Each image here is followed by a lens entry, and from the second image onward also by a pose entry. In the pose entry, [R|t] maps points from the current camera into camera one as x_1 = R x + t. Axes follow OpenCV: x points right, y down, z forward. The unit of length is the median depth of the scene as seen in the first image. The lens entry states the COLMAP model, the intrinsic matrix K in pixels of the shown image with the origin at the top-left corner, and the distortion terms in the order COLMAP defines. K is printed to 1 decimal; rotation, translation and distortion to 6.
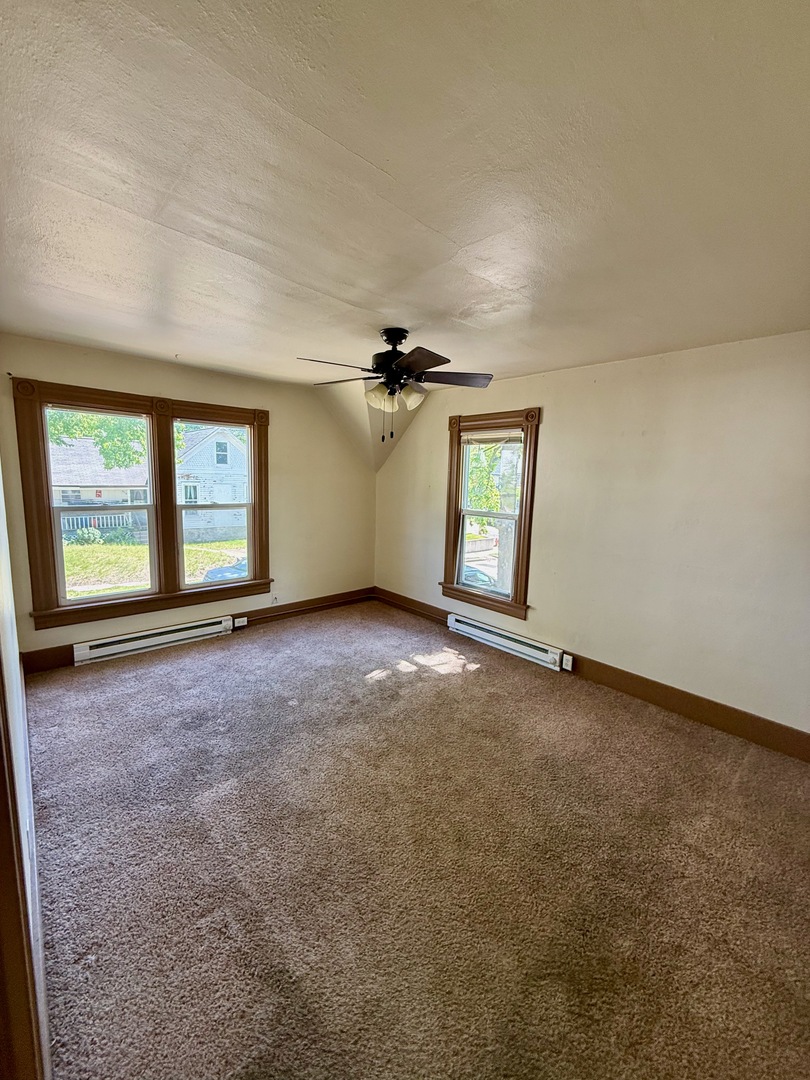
lens RADIAL K [[432.6, 0, 401.8], [0, 432.6, 536.0], [0, 0, 1]] dist [-0.001743, 0.000334]
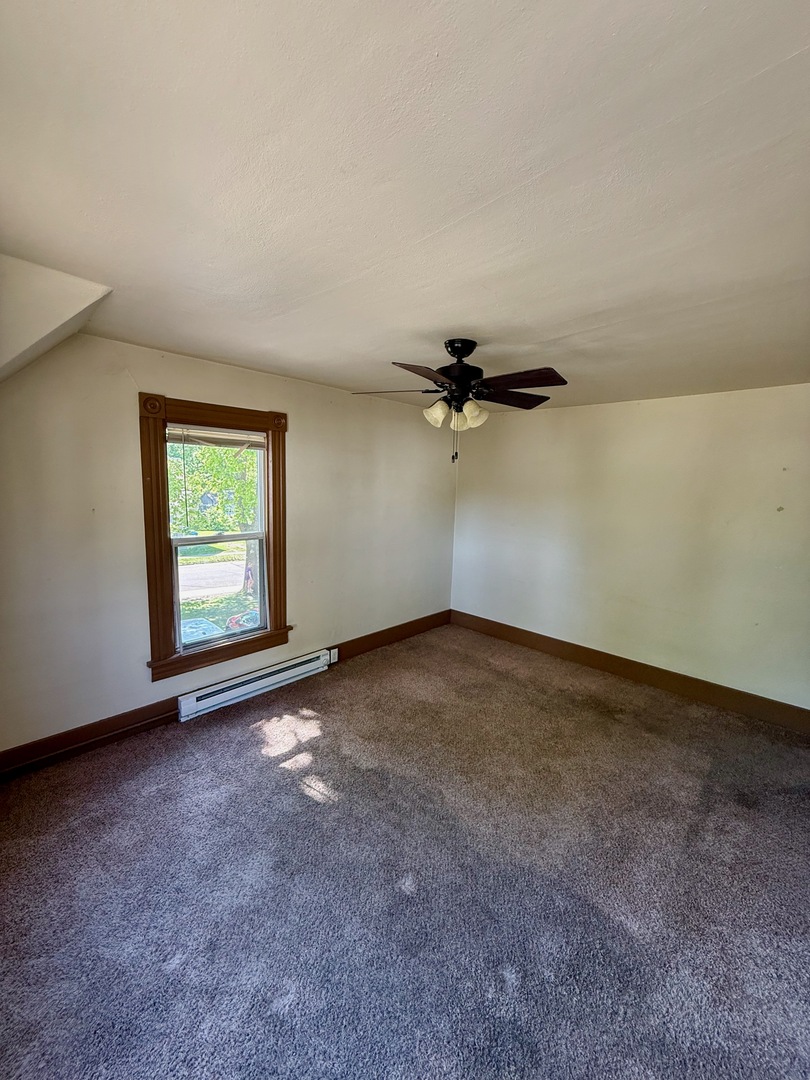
lens RADIAL K [[432.6, 0, 401.3], [0, 432.6, 543.9], [0, 0, 1]] dist [-0.001743, 0.000334]
pose [[-0.079168, -0.169996, 0.982260, -0.627643], [0.121413, 0.976372, 0.178762, -0.152976], [-0.989440, 0.133411, -0.056658, 0.807443]]
